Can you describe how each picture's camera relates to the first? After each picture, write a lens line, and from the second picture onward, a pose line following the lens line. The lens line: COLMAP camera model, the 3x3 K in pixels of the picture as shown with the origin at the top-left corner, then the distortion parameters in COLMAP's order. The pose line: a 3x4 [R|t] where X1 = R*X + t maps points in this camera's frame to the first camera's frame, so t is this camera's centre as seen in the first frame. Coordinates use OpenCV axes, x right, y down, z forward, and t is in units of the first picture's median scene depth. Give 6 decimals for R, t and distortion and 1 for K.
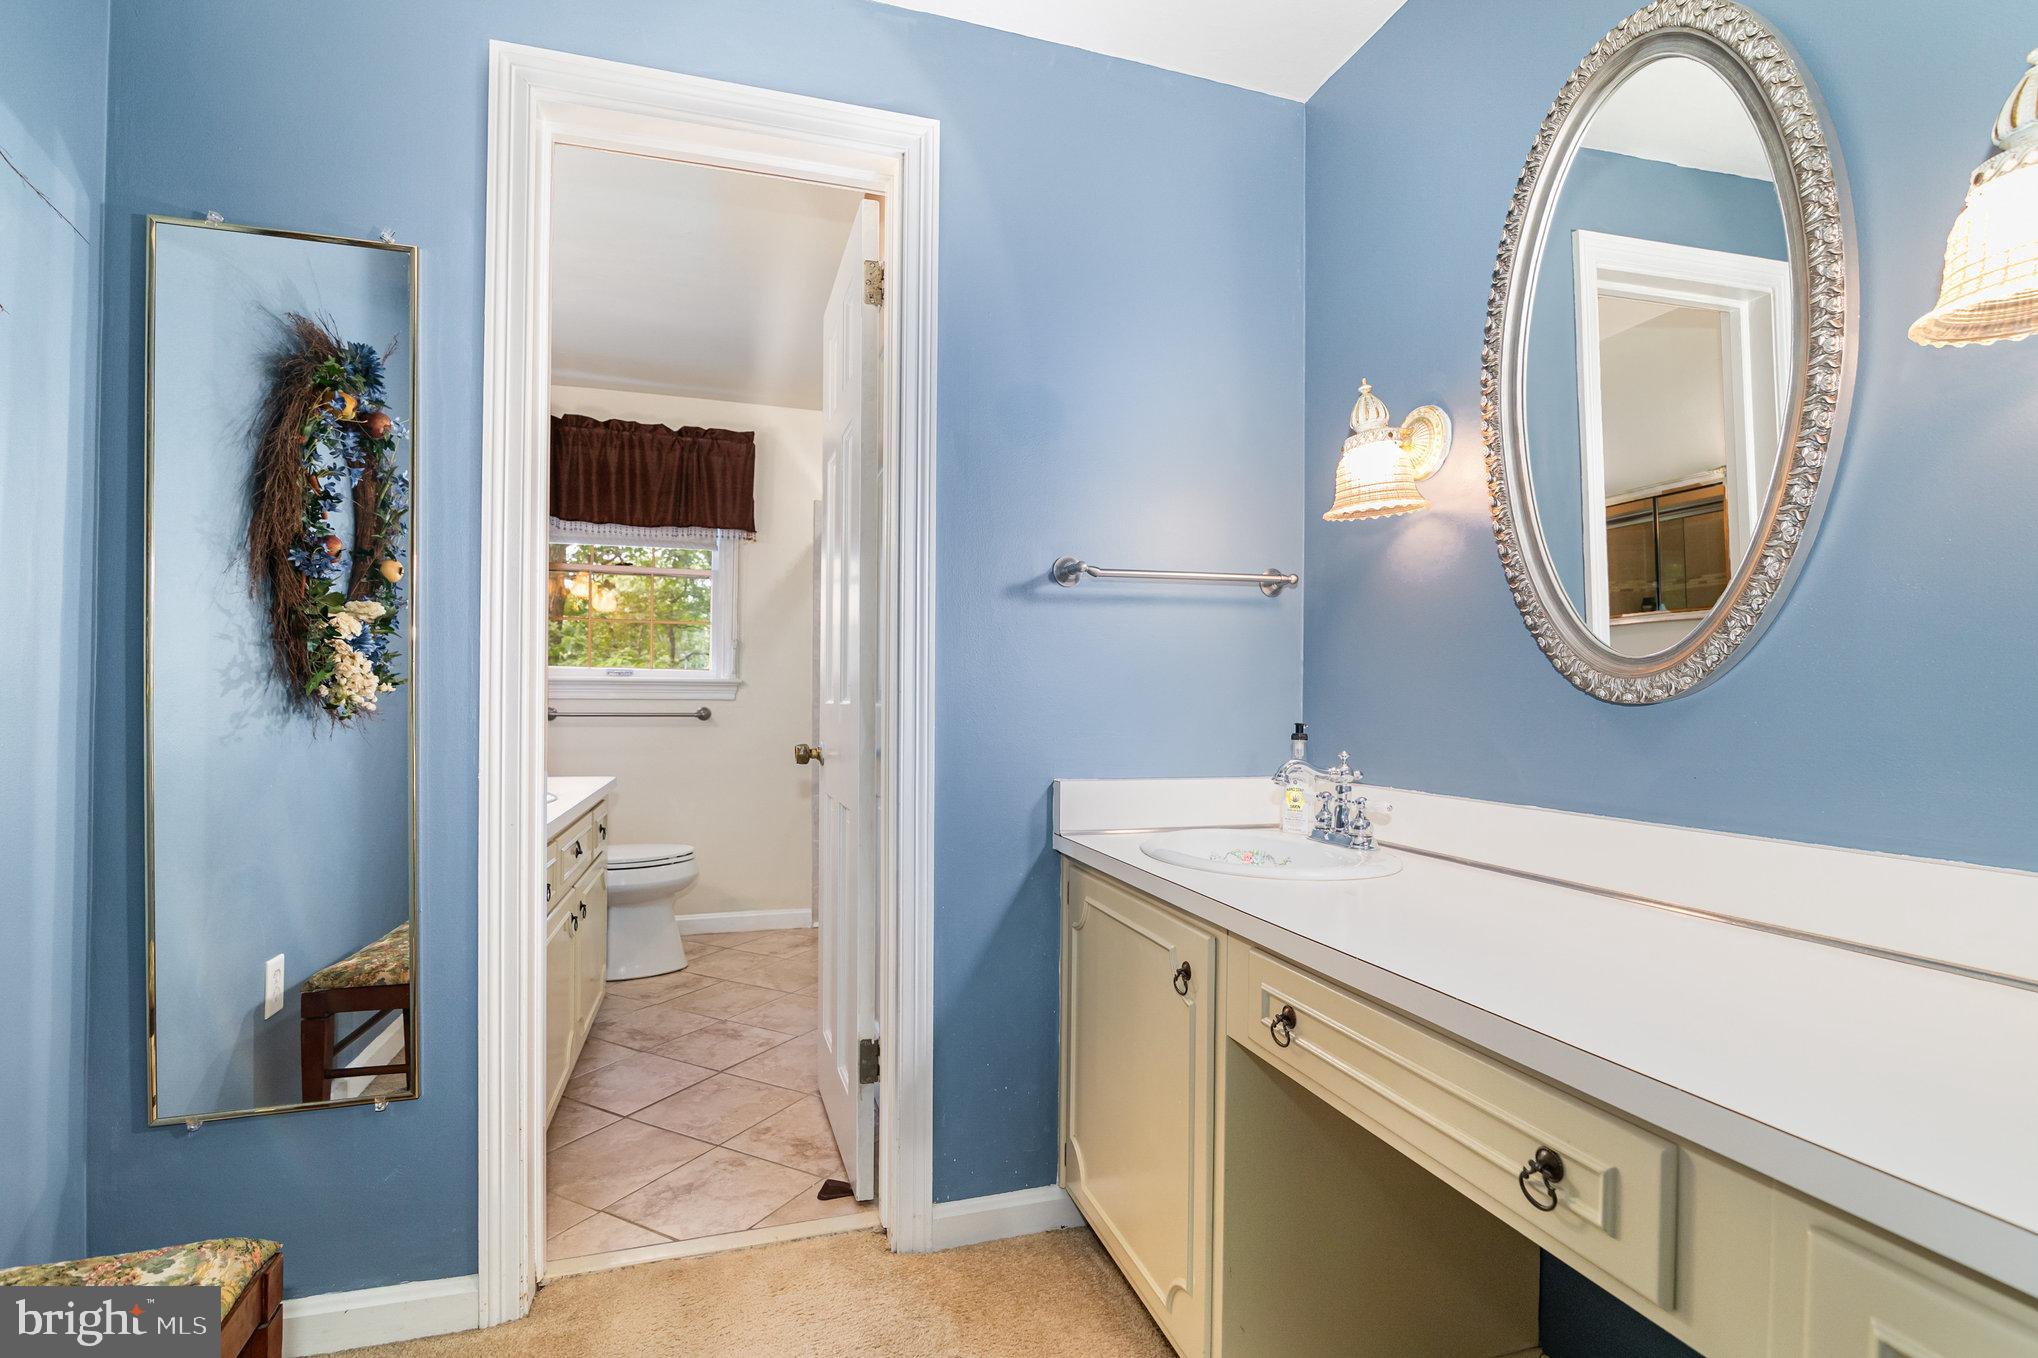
lens RADIAL K [[927.3, 0, 1025.0], [0, 927.3, 699.2], [0, 0, 1]] dist [-0.002444, -0.006881]
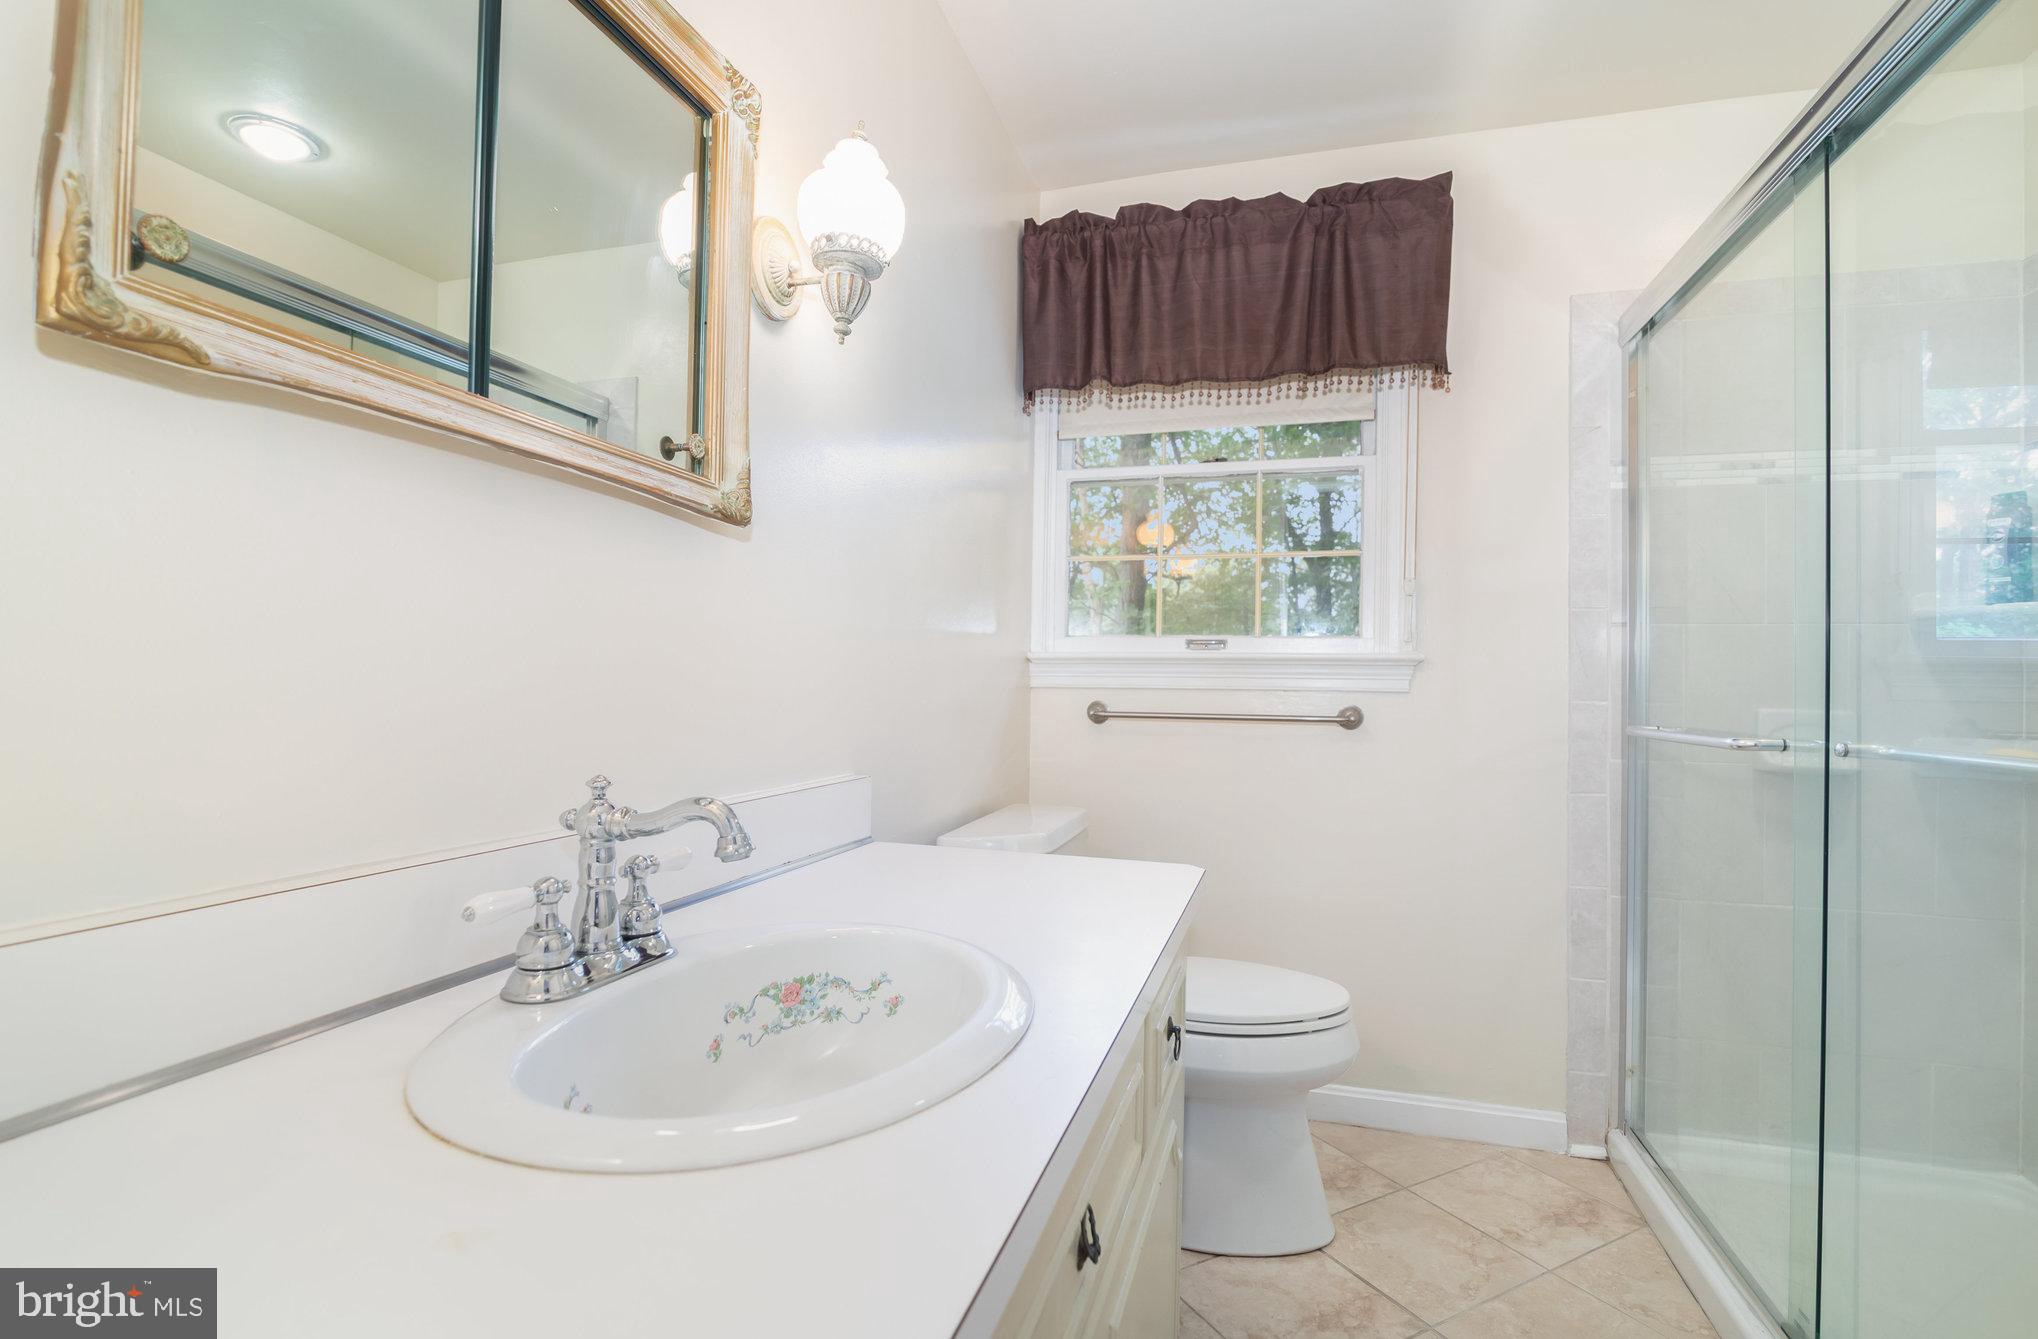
lens RADIAL K [[954.7, 0, 1019.0], [0, 954.7, 669.5], [0, 0, 1]] dist [0.000870, 0.000028]
pose [[0.828575, -0.003182, -0.559869, -0.204179], [-0.008445, 0.999799, -0.018180, -0.000704], [0.559814, 0.019792, 0.828382, 0.449936]]
